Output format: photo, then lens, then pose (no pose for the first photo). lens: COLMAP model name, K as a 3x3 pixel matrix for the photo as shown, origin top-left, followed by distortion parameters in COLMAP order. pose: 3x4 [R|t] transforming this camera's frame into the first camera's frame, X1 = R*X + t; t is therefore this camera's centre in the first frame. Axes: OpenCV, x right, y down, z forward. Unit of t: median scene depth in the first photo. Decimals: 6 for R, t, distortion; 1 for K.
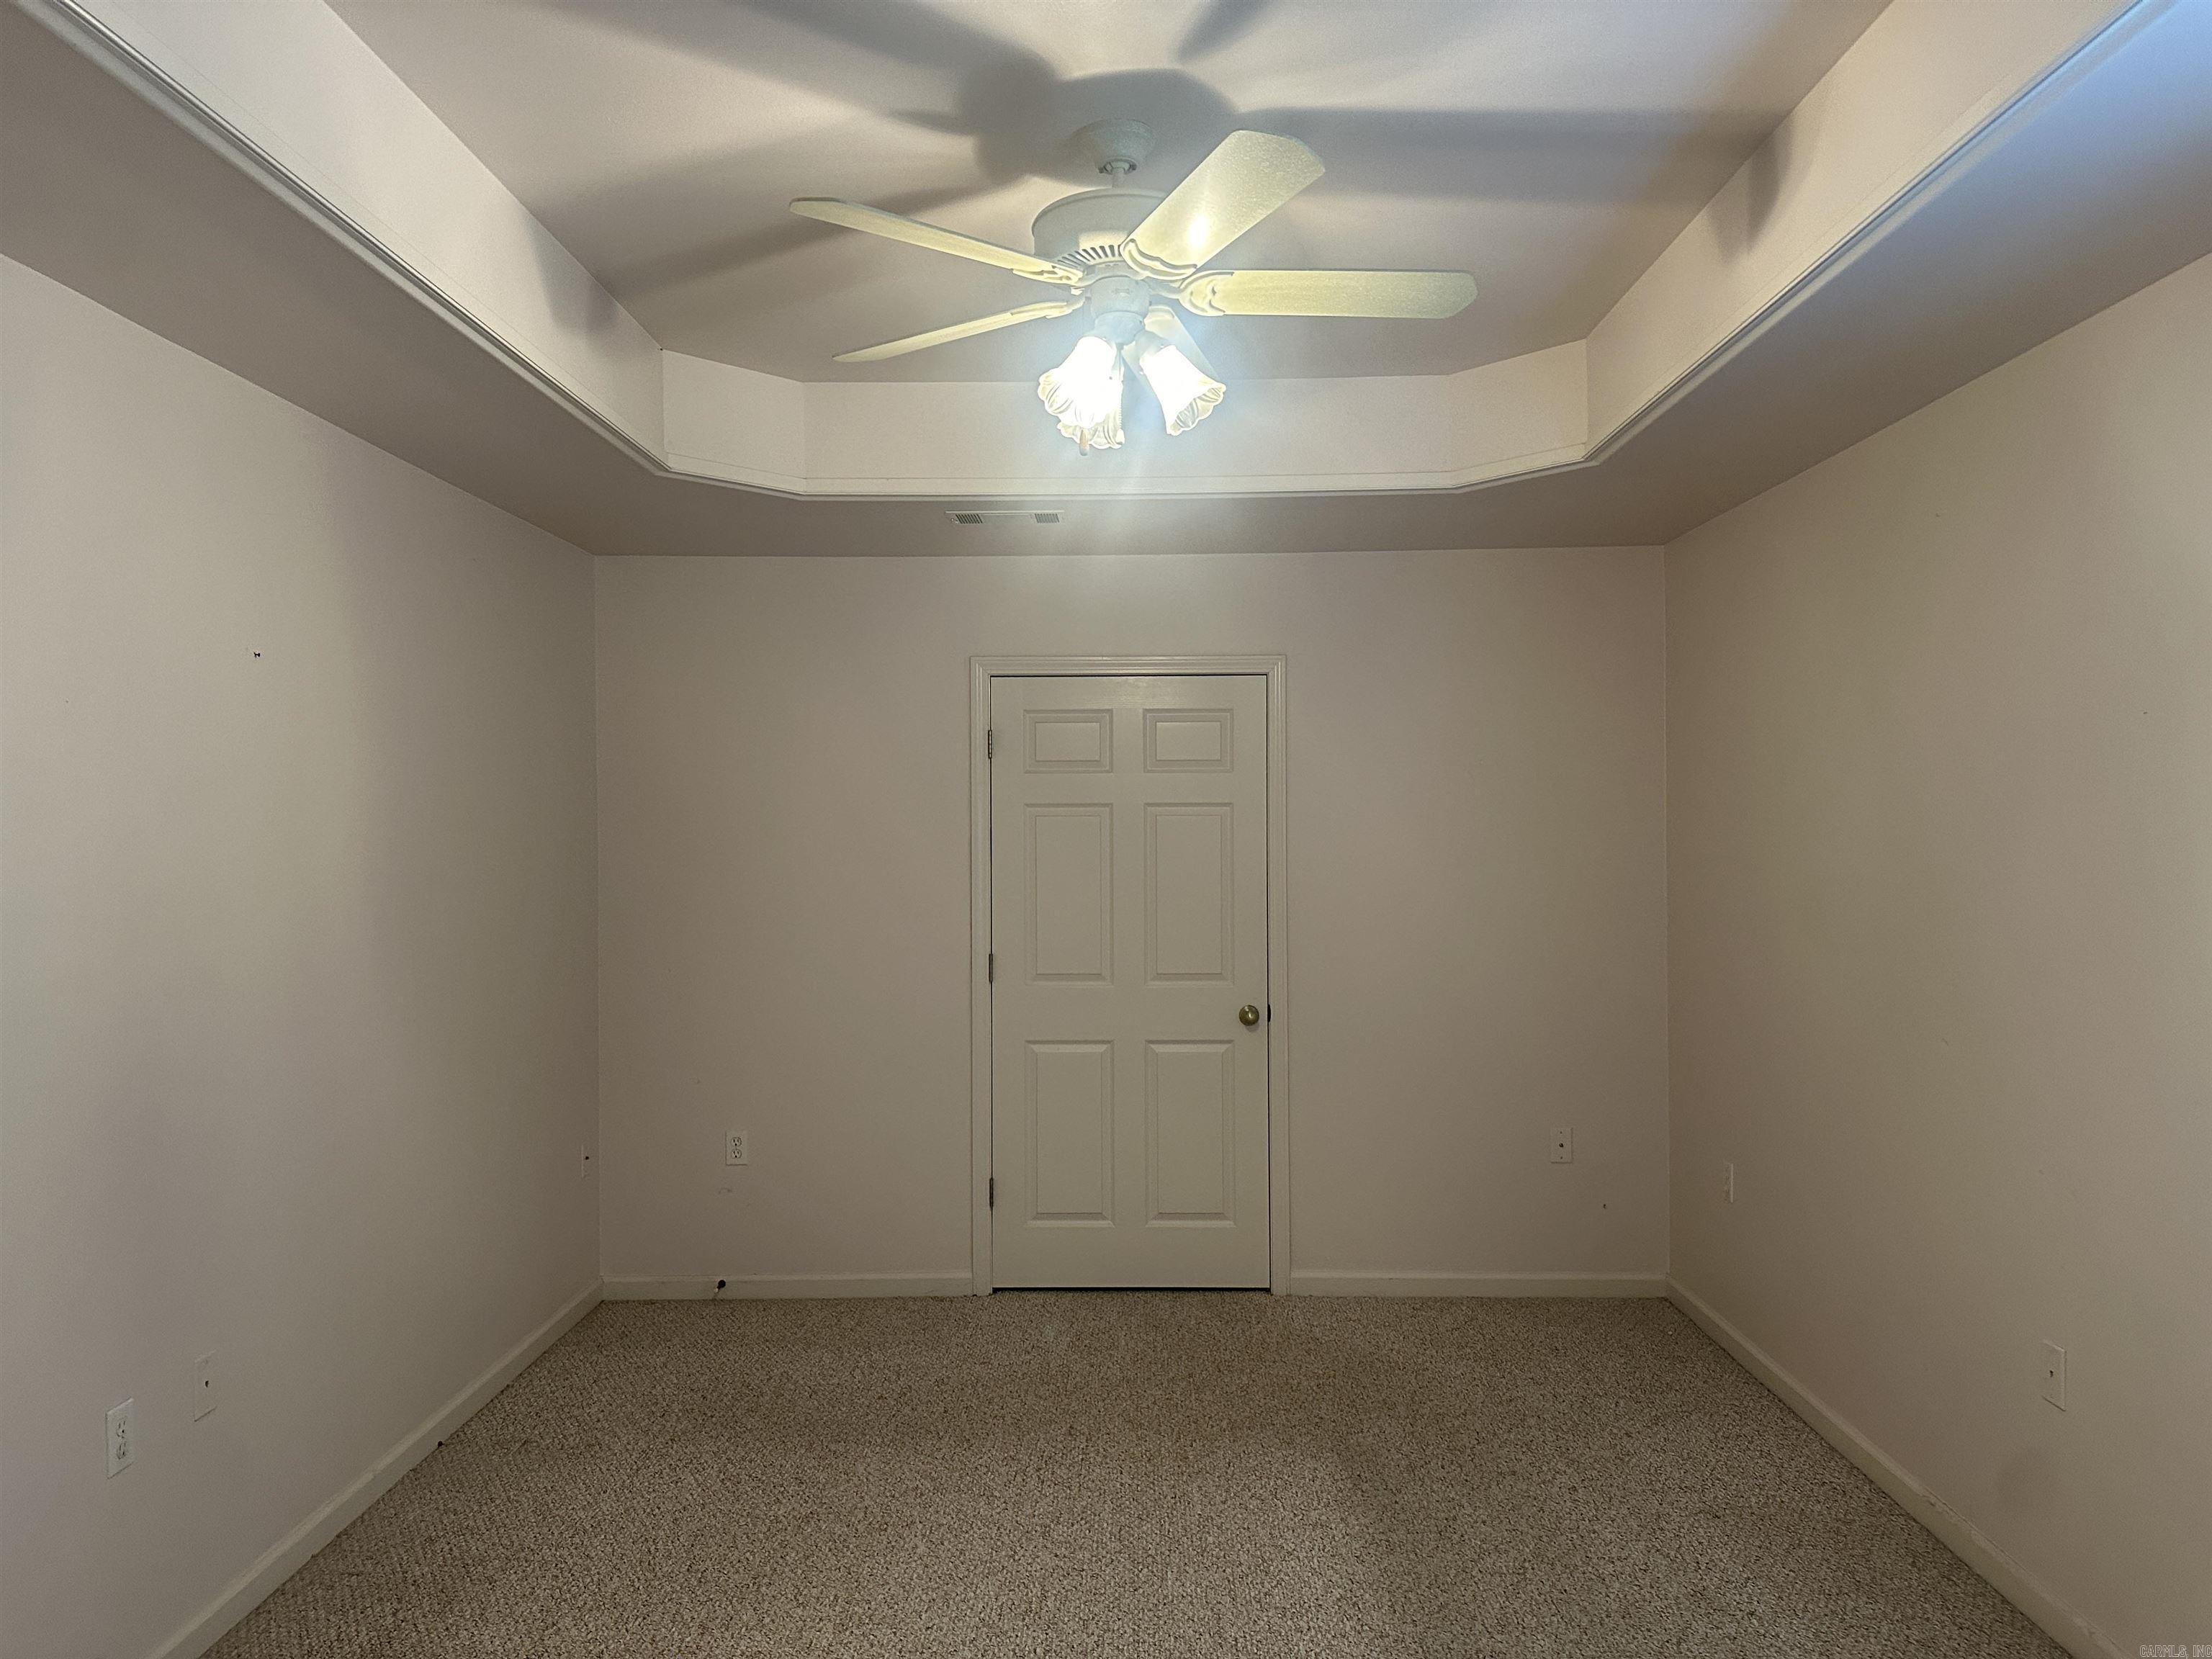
lens RADIAL K [[1547.0, 0, 1101.6], [0, 1547.0, 834.4], [0, 0, 1]] dist [0.076596, -0.110673]
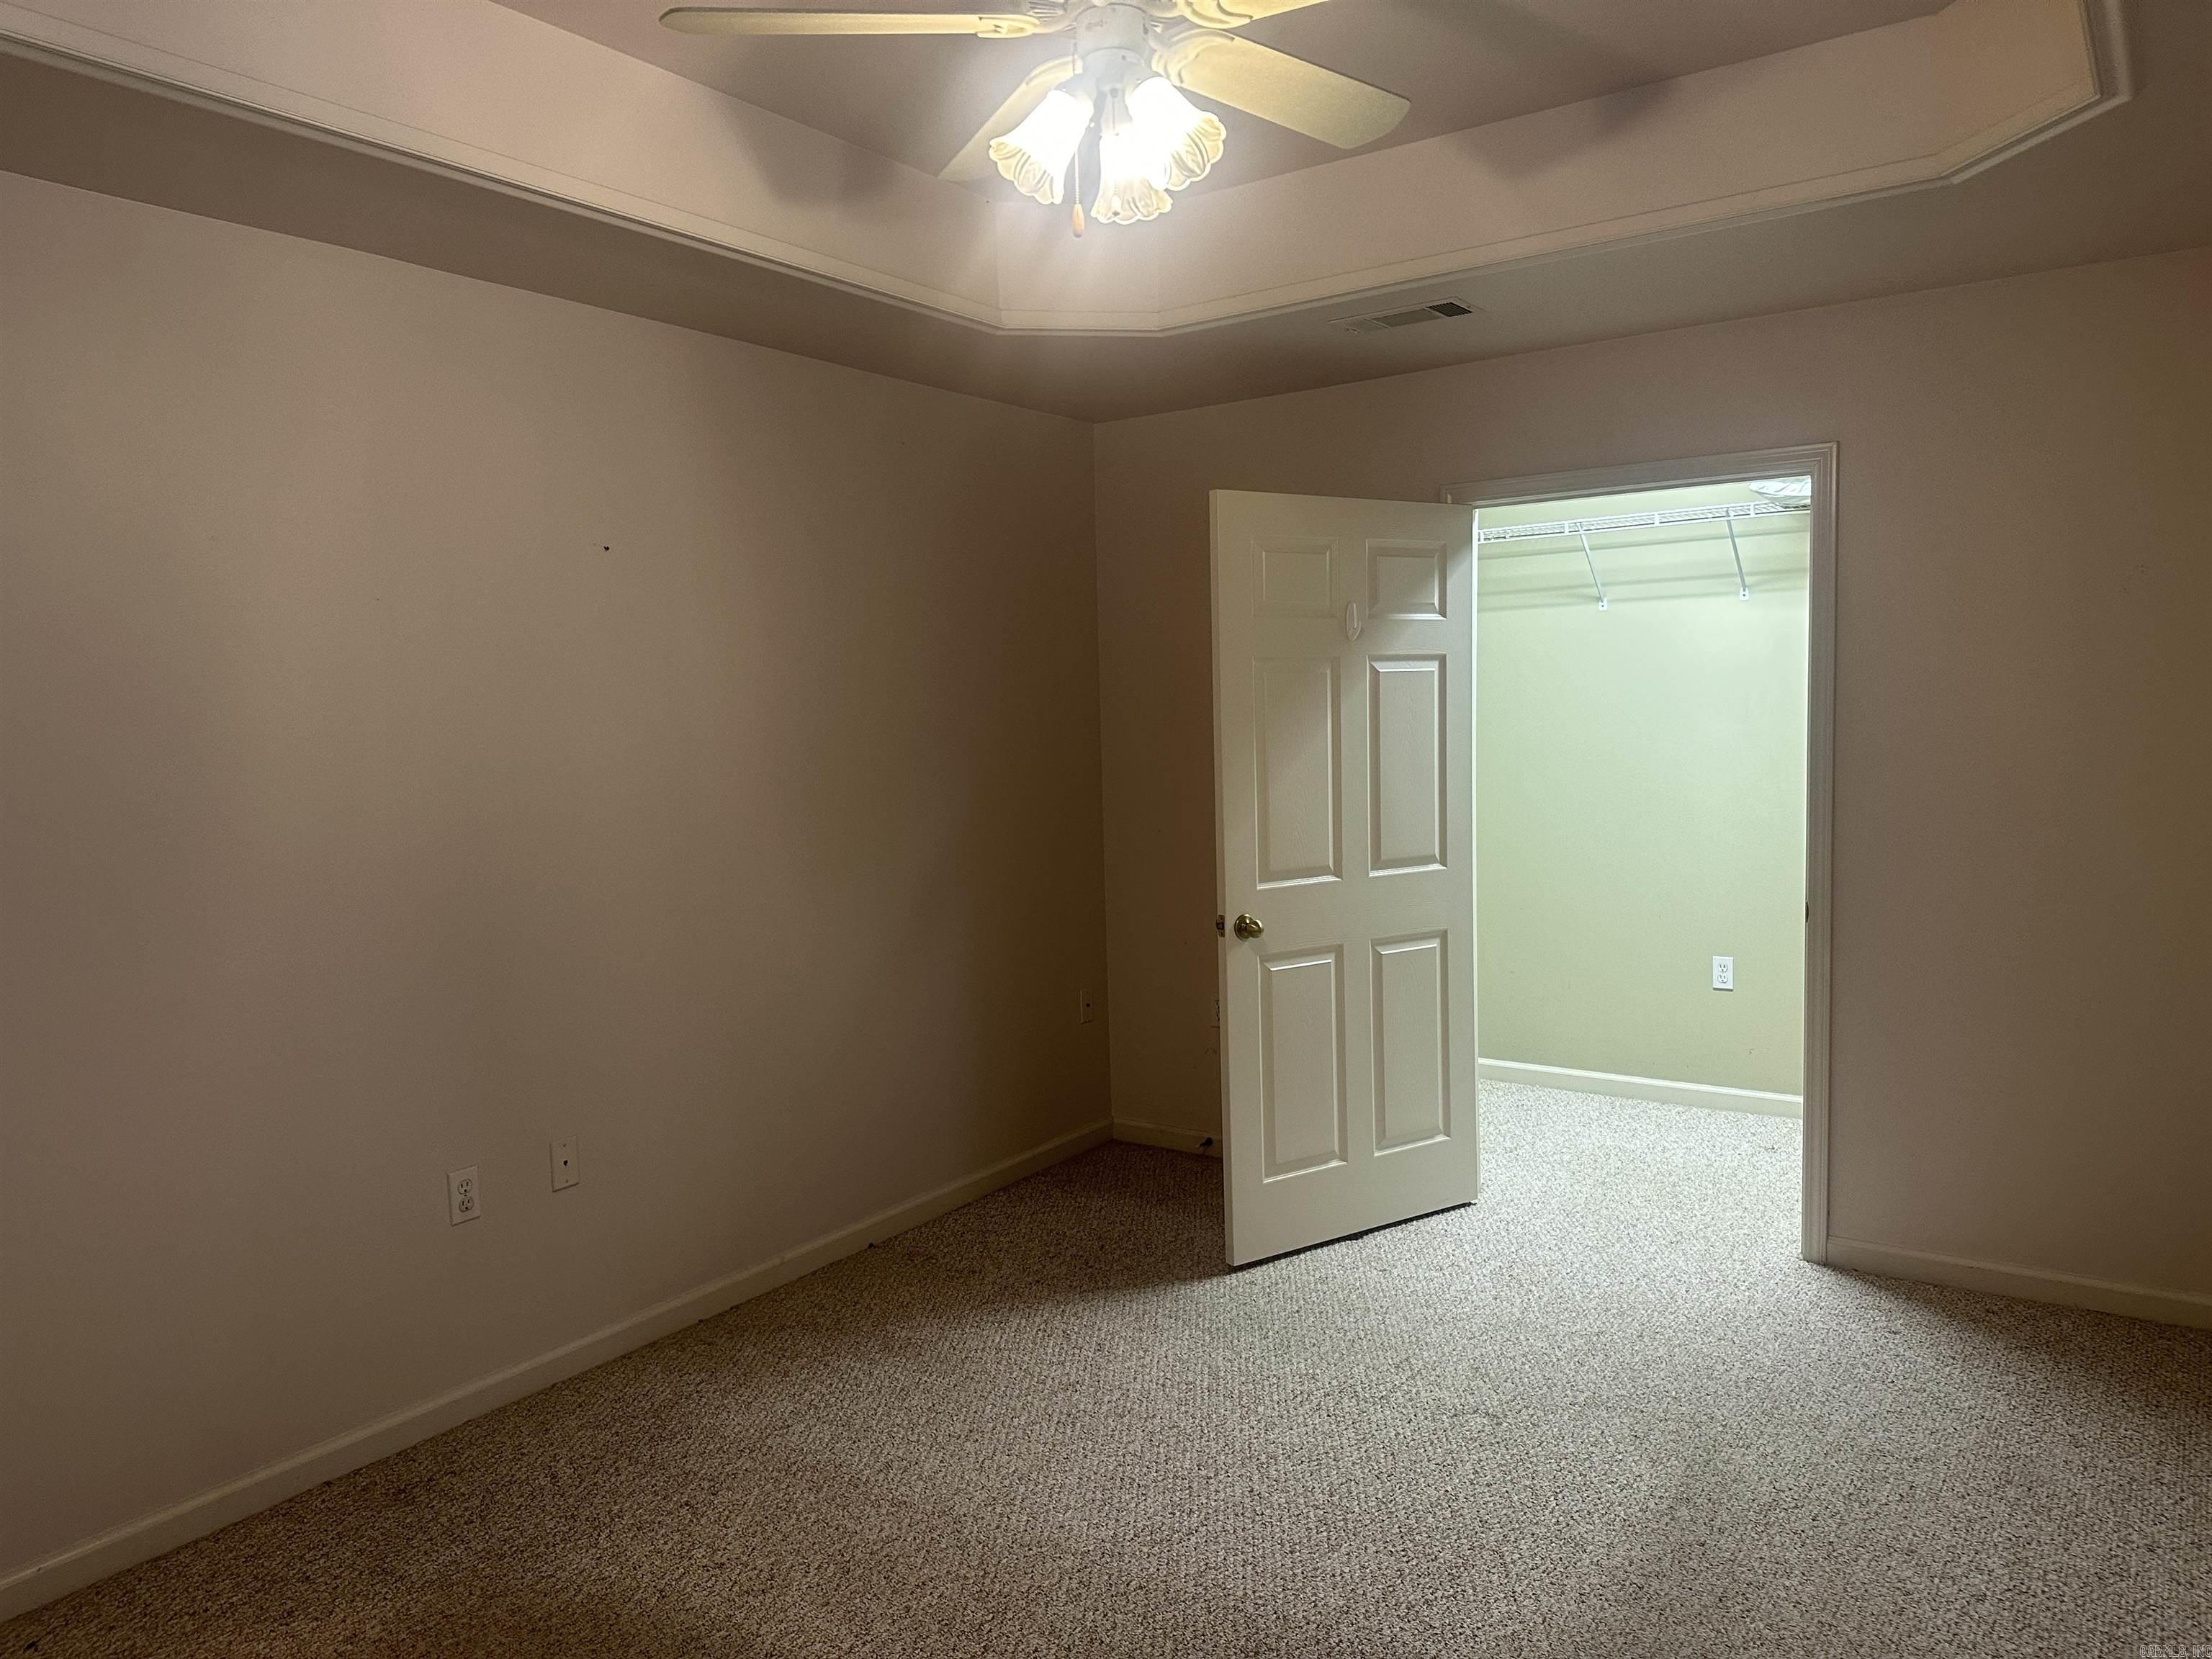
lens RADIAL K [[1547.0, 0, 1119.2], [0, 1547.0, 823.0], [0, 0, 1]] dist [0.076596, -0.110673]
pose [[0.837104, 0.031257, -0.546151, 0.338369], [0.014551, 0.996741, 0.079349, 0.006644], [0.546851, -0.074371, 0.833920, 0.210911]]
